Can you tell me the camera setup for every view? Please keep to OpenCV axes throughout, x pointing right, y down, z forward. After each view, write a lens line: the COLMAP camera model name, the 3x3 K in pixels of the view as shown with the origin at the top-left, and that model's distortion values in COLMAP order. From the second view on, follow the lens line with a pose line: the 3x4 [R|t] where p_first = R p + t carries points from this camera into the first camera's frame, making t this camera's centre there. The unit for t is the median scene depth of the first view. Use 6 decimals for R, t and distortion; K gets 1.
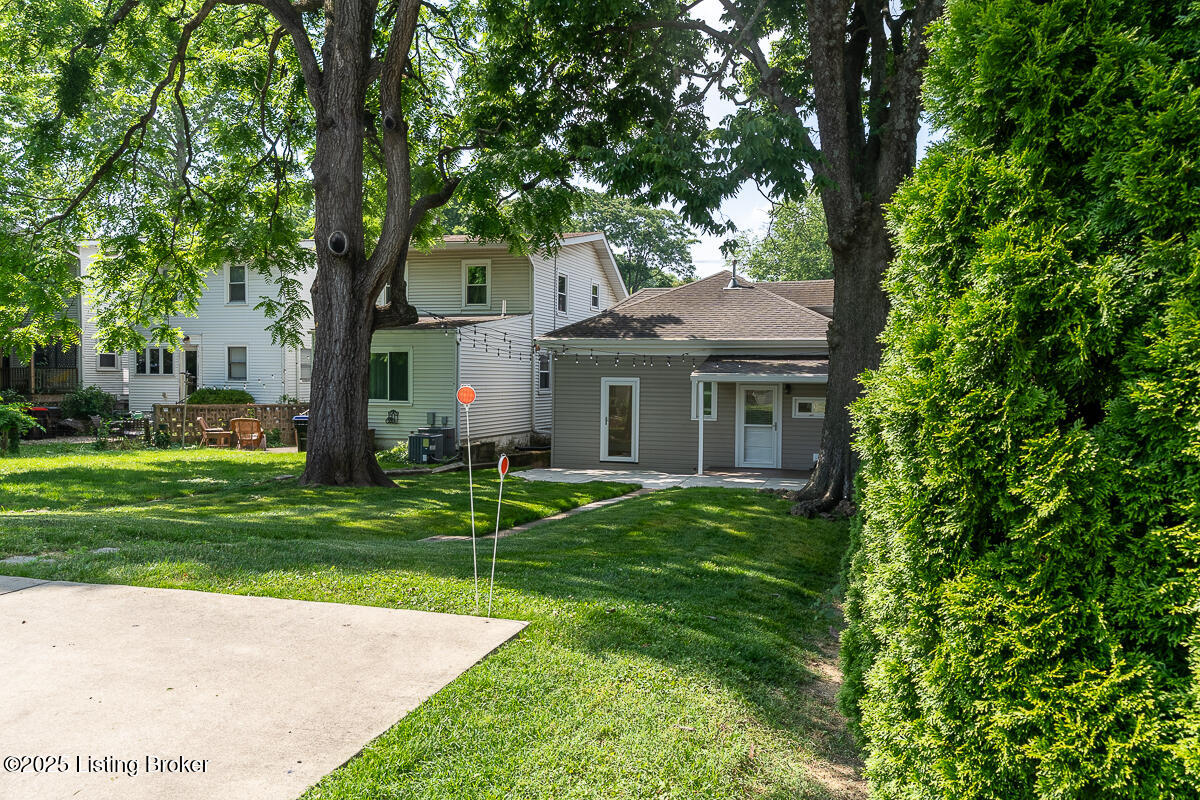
lens RADIAL K [[848.2, 0, 631.3], [0, 848.2, 401.3], [0, 0, 1]] dist [-0.001955, -0.000483]
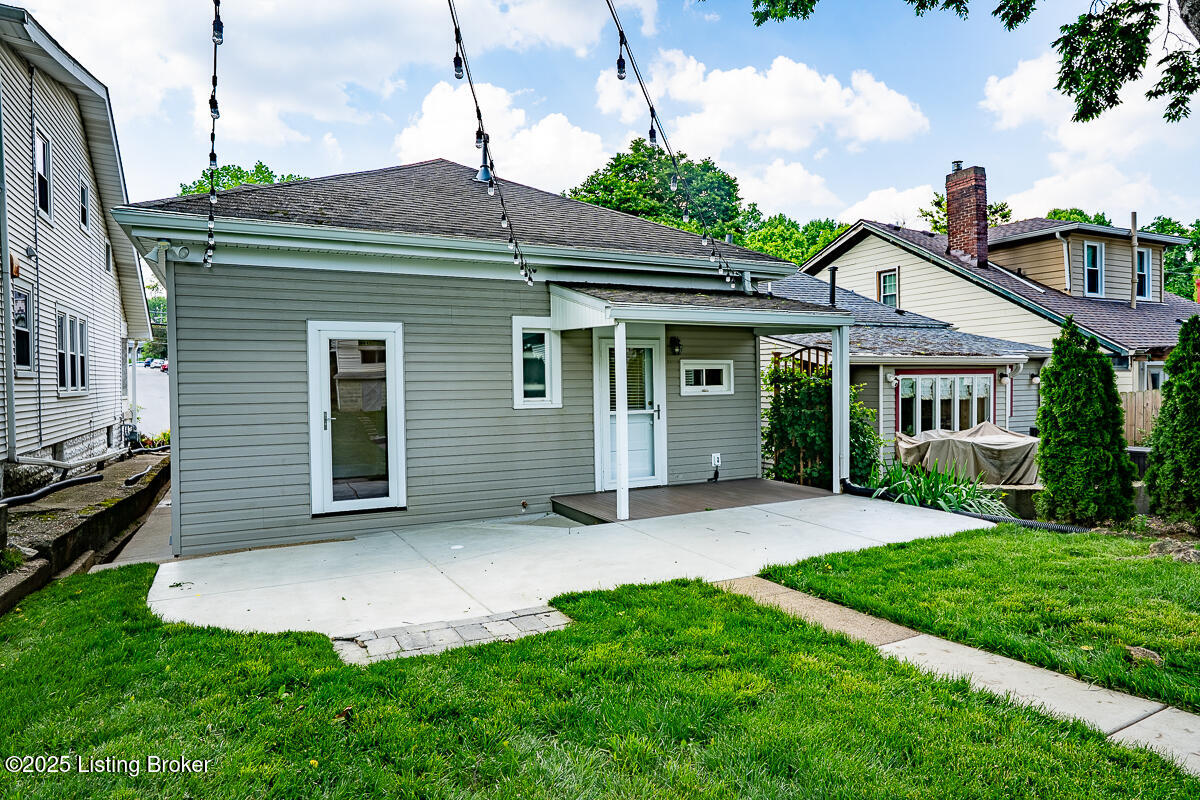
lens RADIAL K [[714.3, 0, 600.0], [0, 714.3, 400.0], [0, 0, 1]] dist [-0.001069, 0.001361]
pose [[0.737411, -0.036153, 0.674476, -0.182331], [0.037048, 0.999228, 0.013056, 0.013754], [-0.674427, 0.015360, 0.738182, 0.673843]]
